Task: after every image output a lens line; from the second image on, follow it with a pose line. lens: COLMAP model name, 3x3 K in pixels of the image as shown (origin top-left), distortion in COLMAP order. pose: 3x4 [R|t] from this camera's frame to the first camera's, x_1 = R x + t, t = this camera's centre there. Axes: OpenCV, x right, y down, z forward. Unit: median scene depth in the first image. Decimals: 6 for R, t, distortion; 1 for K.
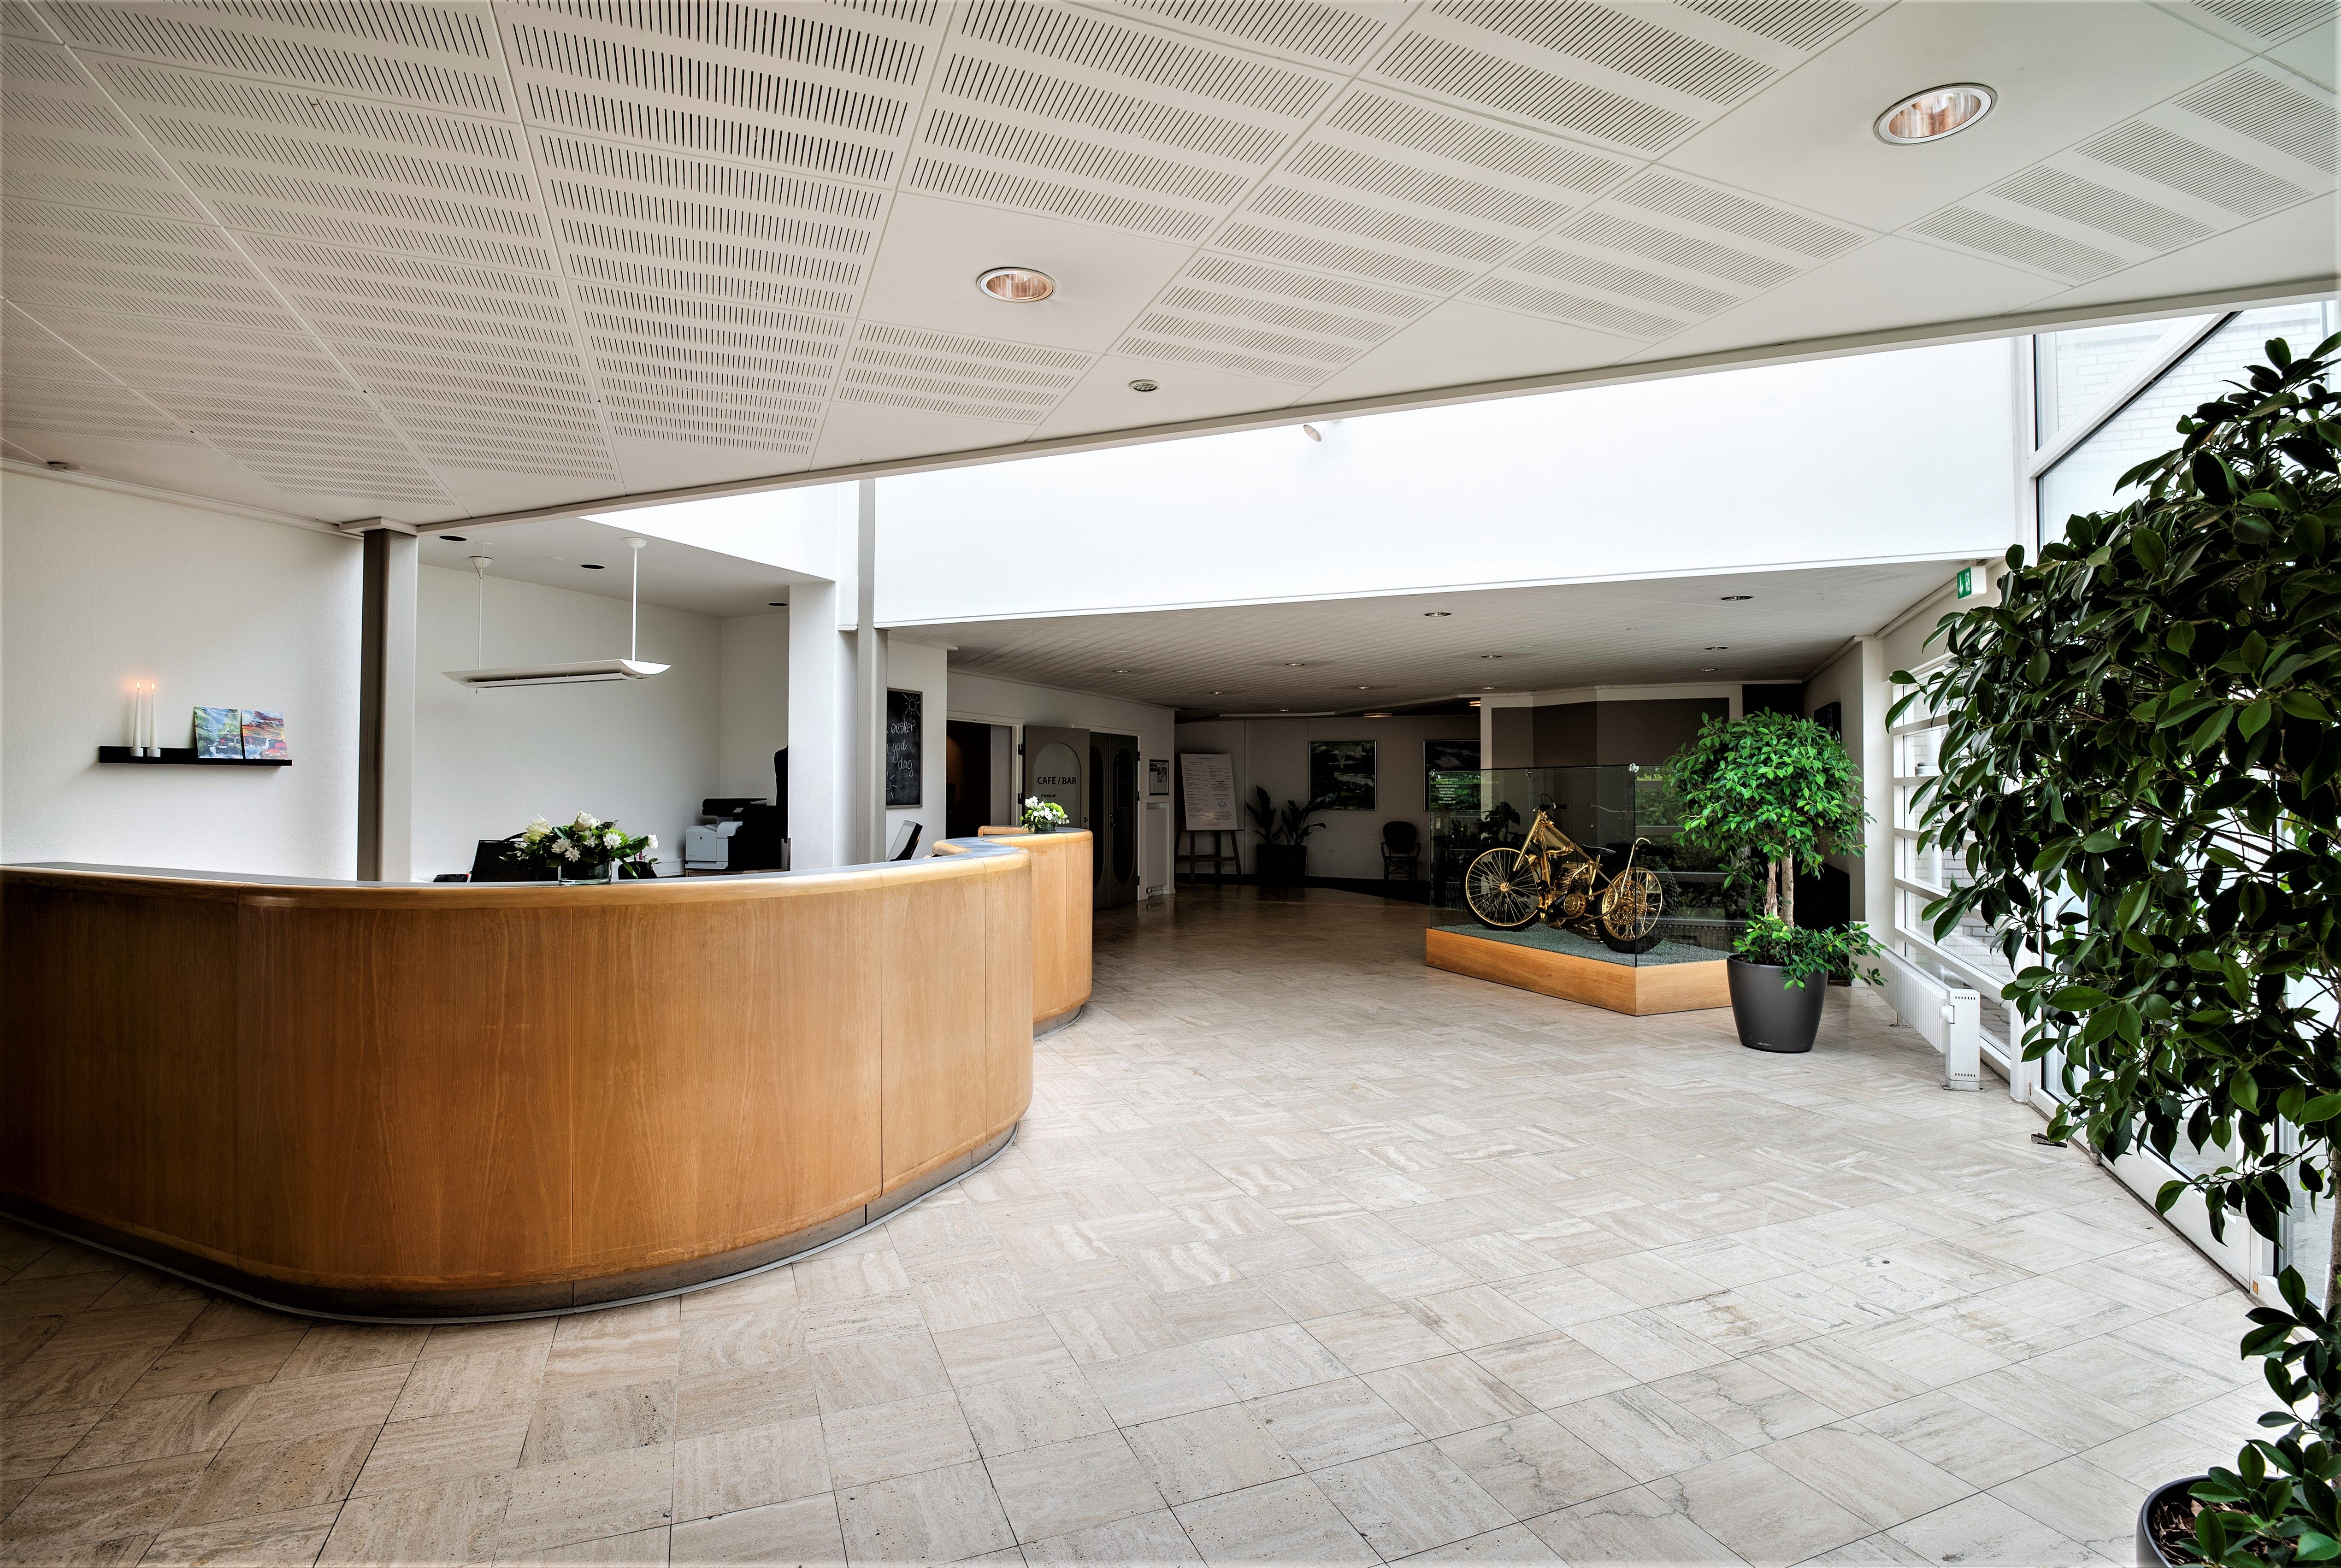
lens RADIAL K [[1178.6, 0, 1170.5], [0, 1178.6, 784.0], [0, 0, 1]] dist [-0.019923, -0.000273]
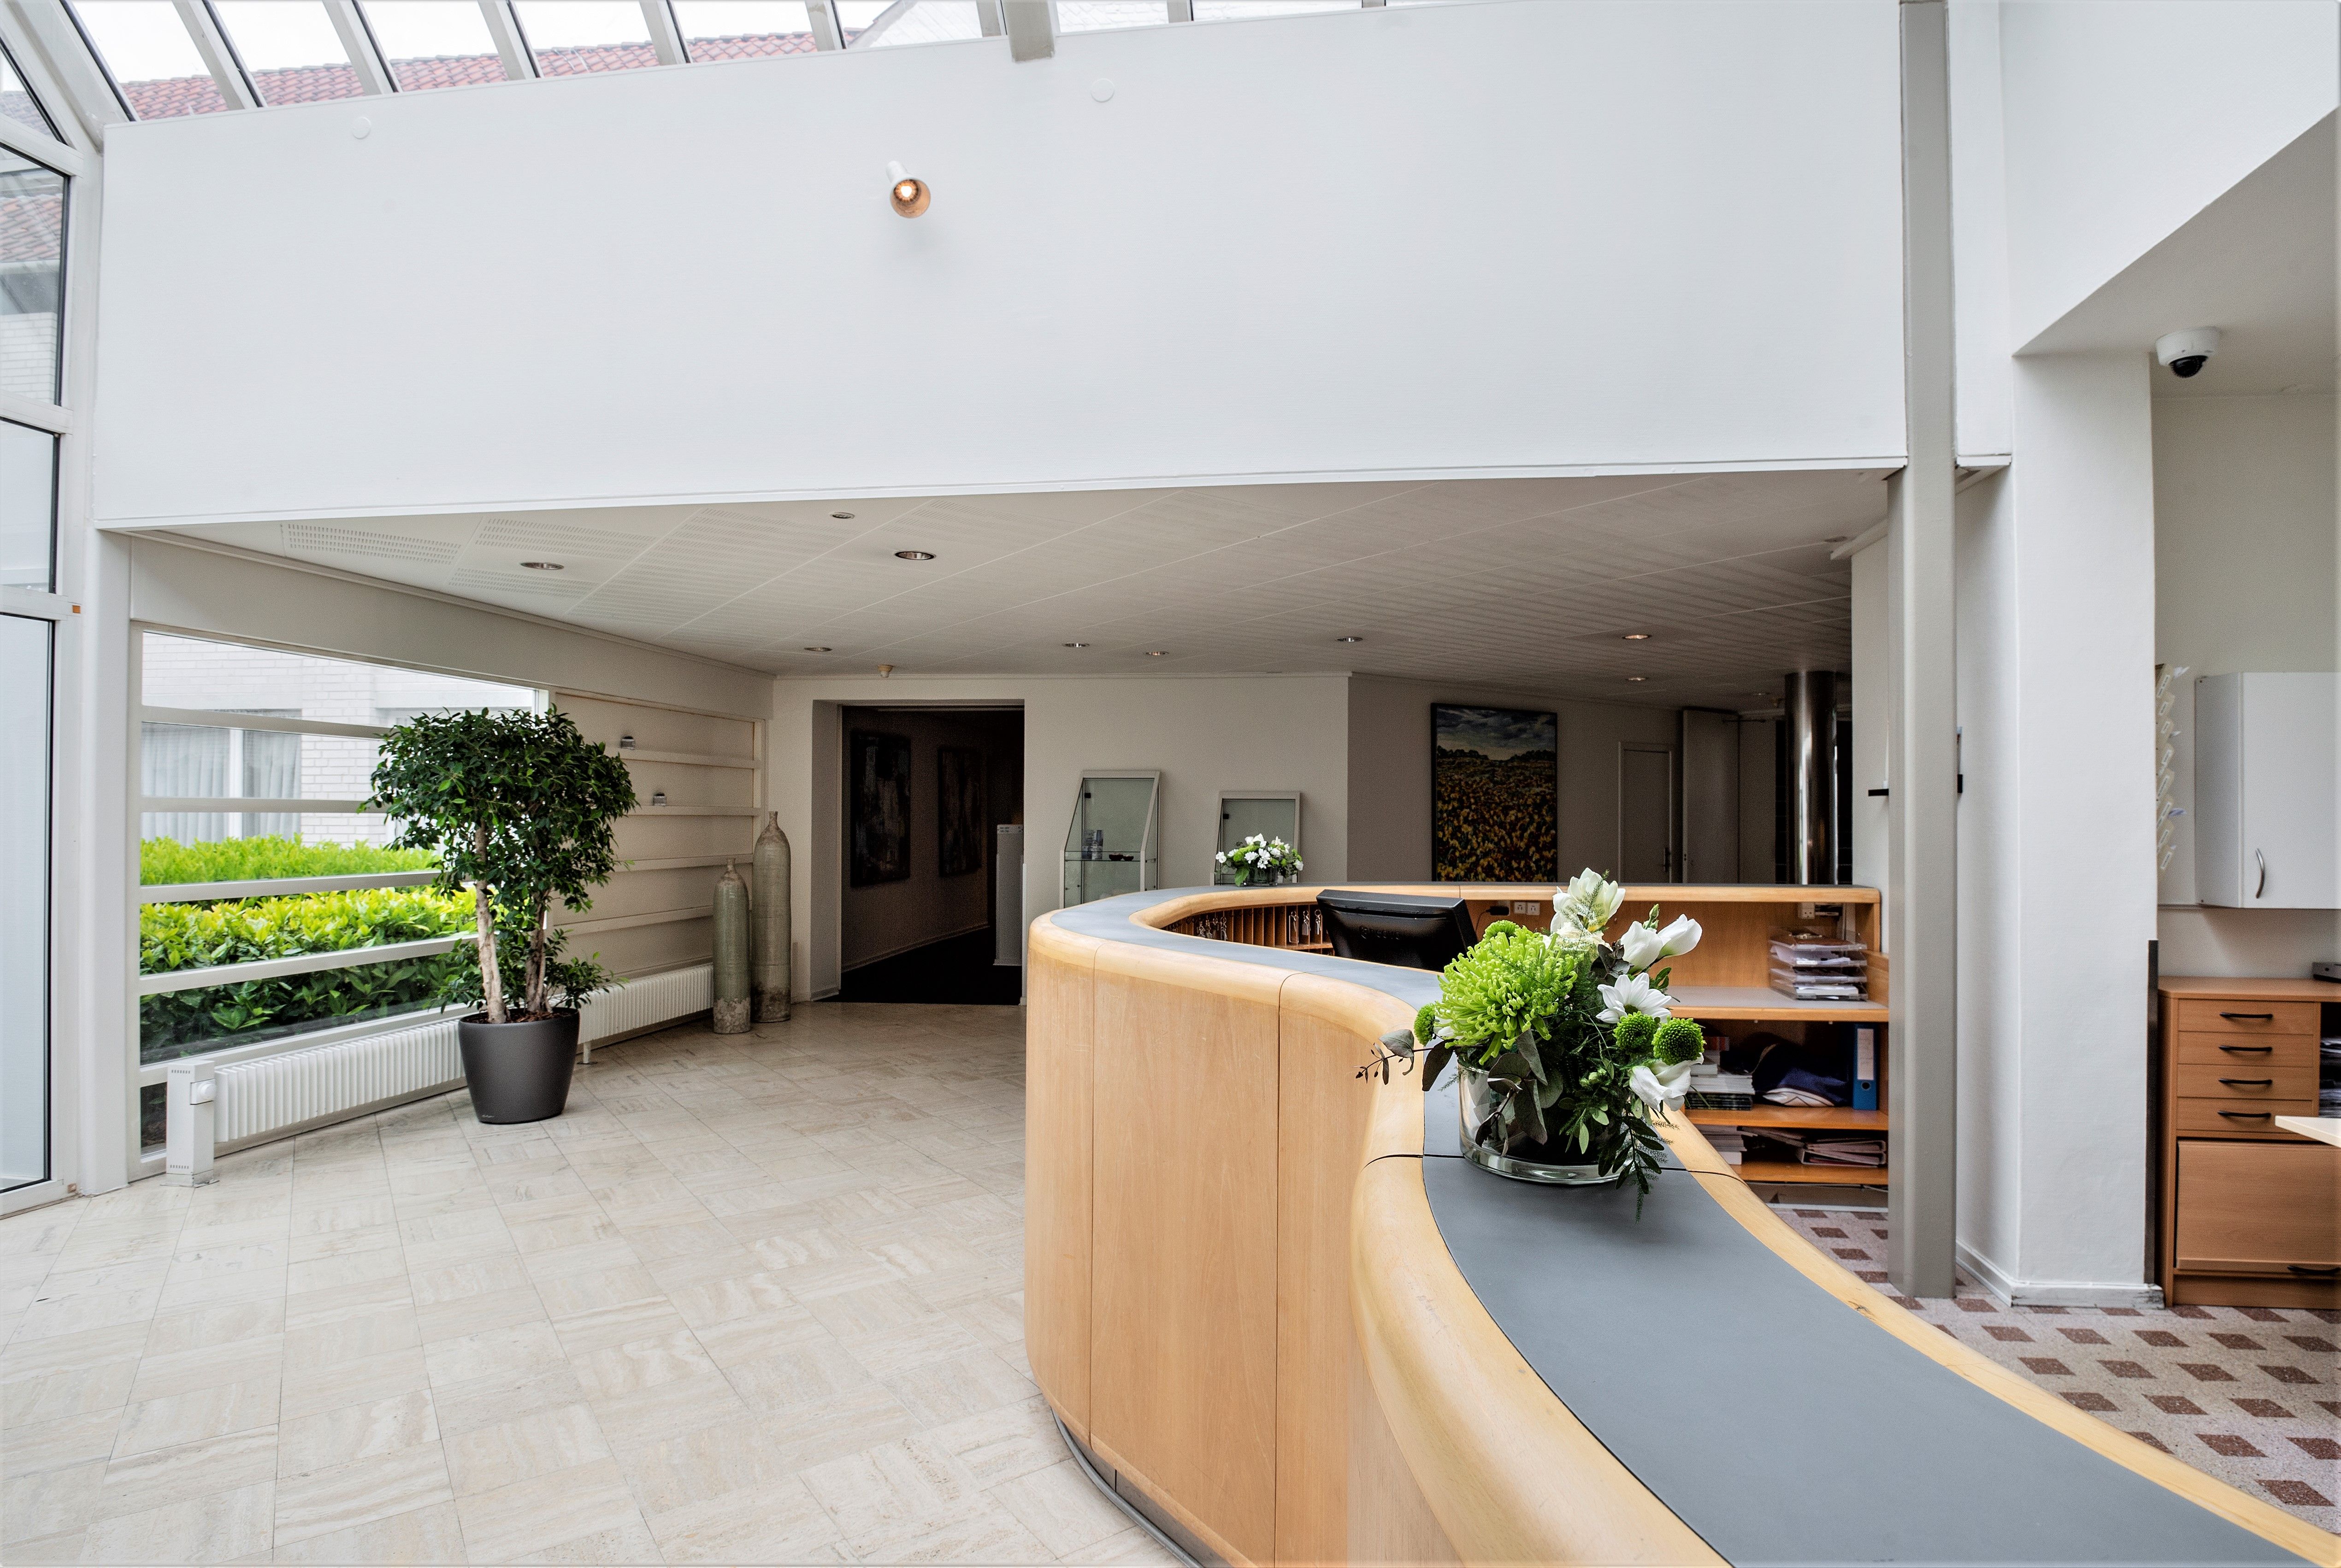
lens RADIAL K [[1178.6, 0, 1170.5], [0, 1178.6, 784.0], [0, 0, 1]] dist [-0.019923, -0.000273]
pose [[-0.972812, -0.005657, -0.231528, -0.070707], [0.001781, 0.999489, -0.031901, 0.014753], [0.231590, -0.031446, -0.972305, 2.111563]]
